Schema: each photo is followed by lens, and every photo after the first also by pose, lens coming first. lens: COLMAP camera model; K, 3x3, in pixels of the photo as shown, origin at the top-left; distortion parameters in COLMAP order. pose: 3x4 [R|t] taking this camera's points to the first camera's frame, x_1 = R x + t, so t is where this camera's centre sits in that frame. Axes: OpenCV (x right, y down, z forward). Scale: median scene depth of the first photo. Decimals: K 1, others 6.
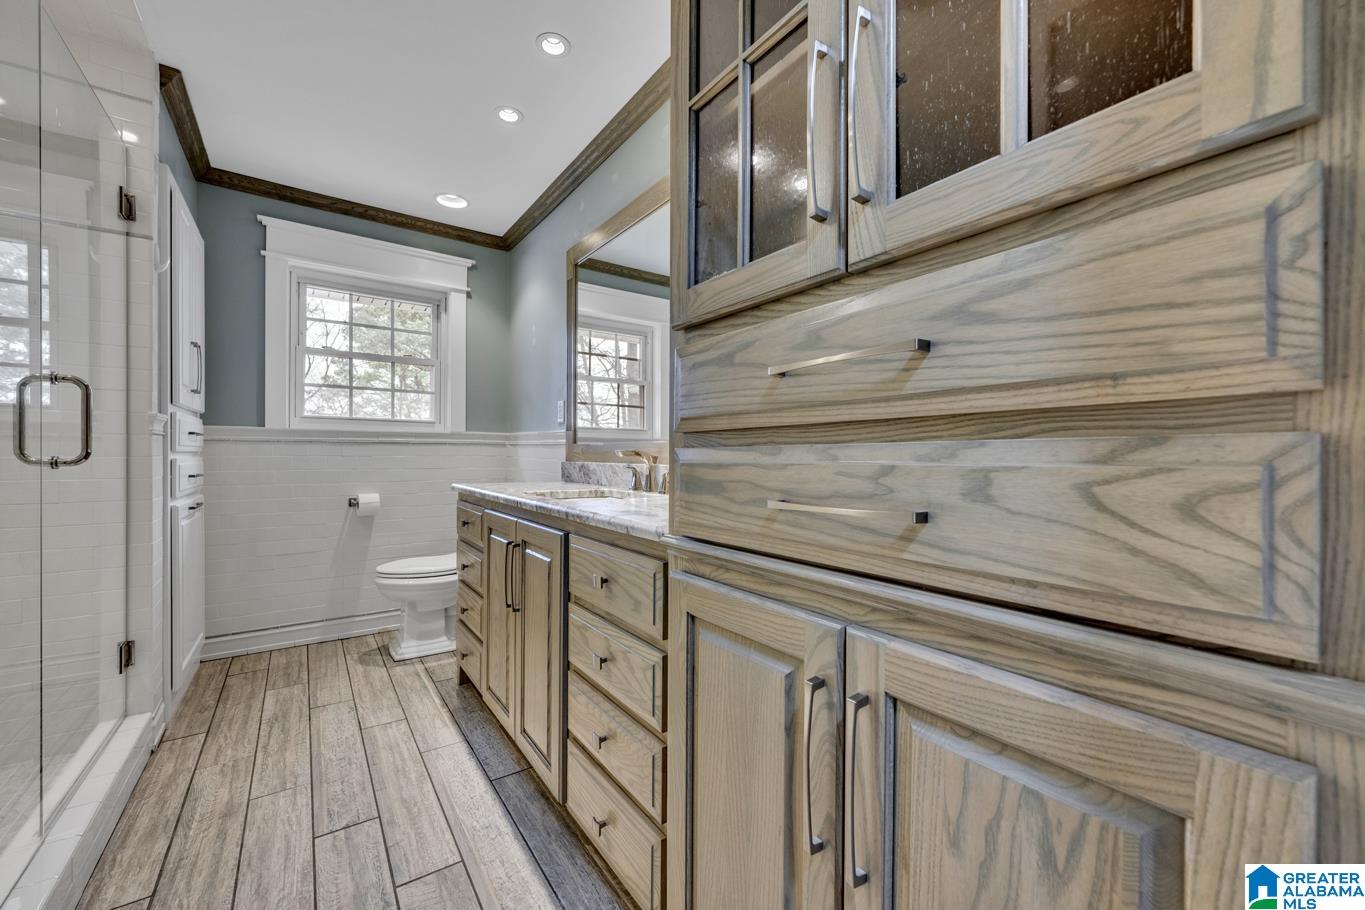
lens RADIAL K [[539.0, 0, 680.1], [0, 539.0, 457.5], [0, 0, 1]] dist [-0.000306, -0.000048]
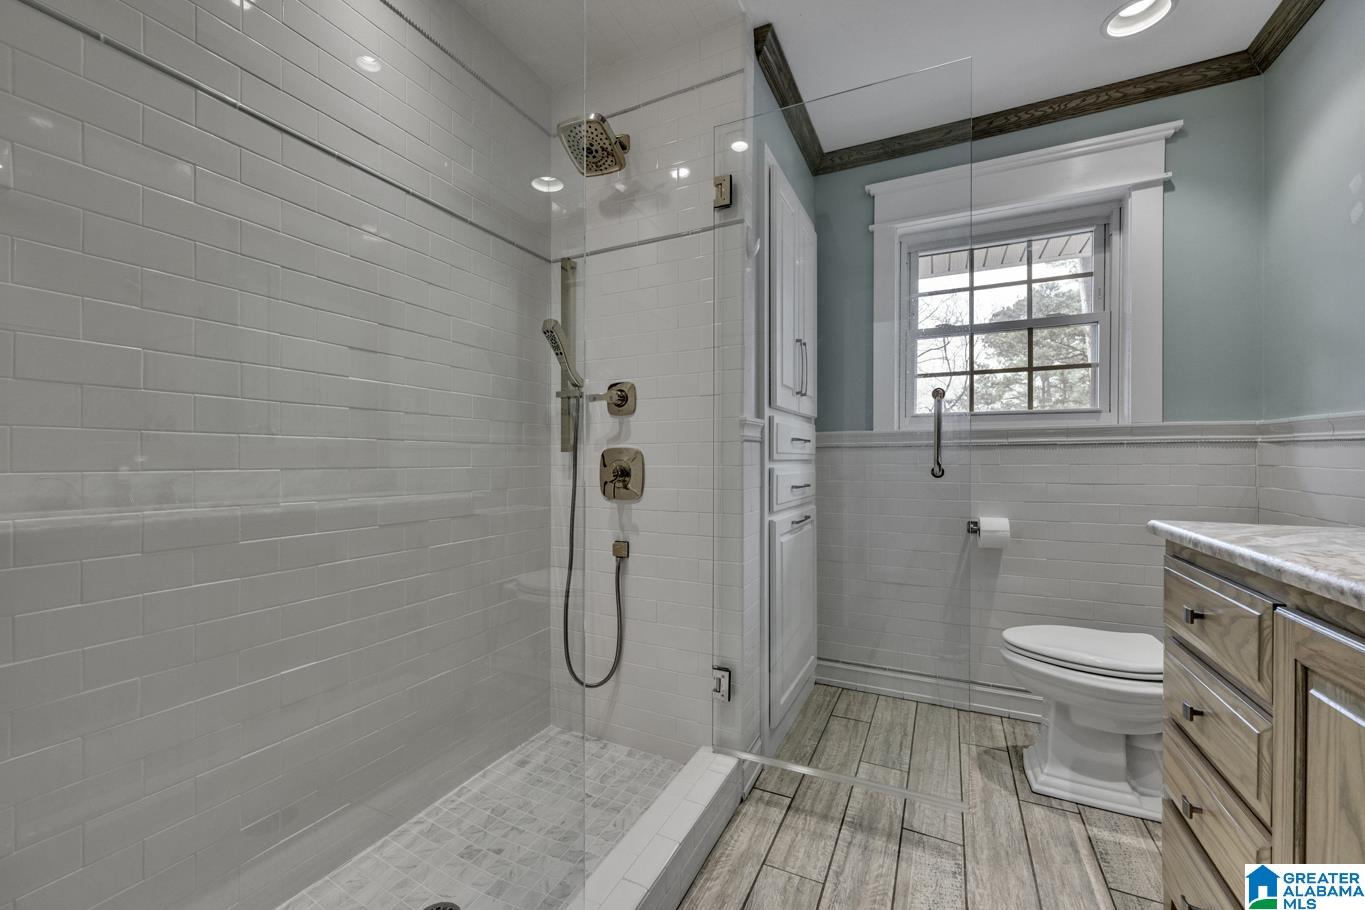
lens RADIAL K [[539.0, 0, 681.1], [0, 539.0, 461.2], [0, 0, 1]] dist [-0.000306, -0.000048]
pose [[0.479887, -0.002150, -0.877328, -0.171701], [-0.001423, 0.999994, -0.003229, -0.004413], [0.877329, 0.002798, 0.479881, 0.333823]]
